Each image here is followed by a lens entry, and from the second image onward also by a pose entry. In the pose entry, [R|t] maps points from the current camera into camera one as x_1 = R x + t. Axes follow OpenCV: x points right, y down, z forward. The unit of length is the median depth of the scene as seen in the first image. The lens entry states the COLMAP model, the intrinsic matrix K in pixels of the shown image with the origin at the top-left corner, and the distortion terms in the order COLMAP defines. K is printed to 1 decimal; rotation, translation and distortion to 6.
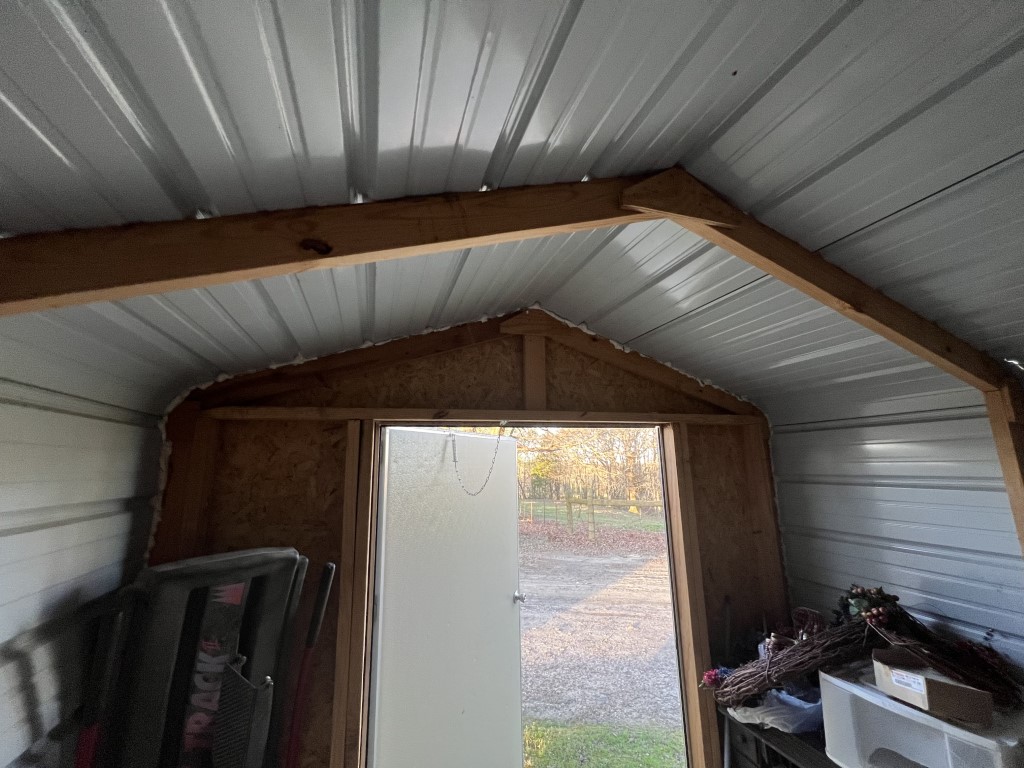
lens RADIAL K [[410.4, 0, 512.0], [0, 410.4, 384.0], [0, 0, 1]] dist [0.000297, 0.000011]
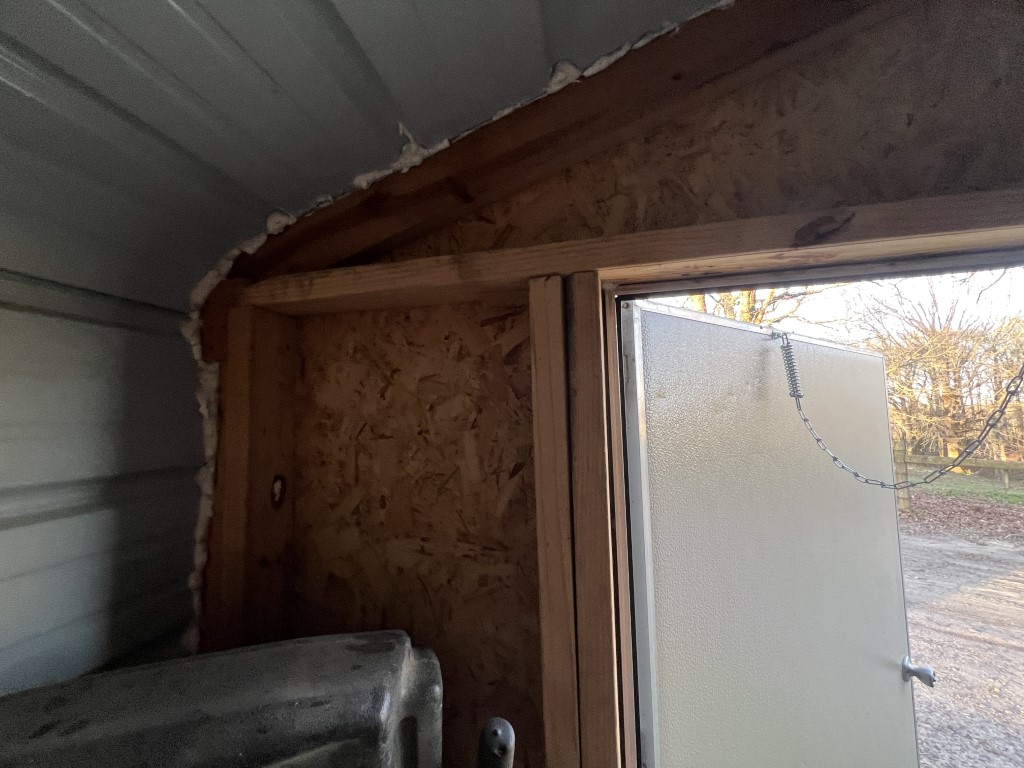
lens RADIAL K [[406.8, 0, 512.0], [0, 406.8, 384.0], [0, 0, 1]] dist [-0.000403, -0.000143]
pose [[0.864372, -0.039556, -0.501294, -0.236446], [0.105187, 0.989070, 0.103326, 0.137534], [0.491728, -0.142042, 0.859085, 0.669988]]
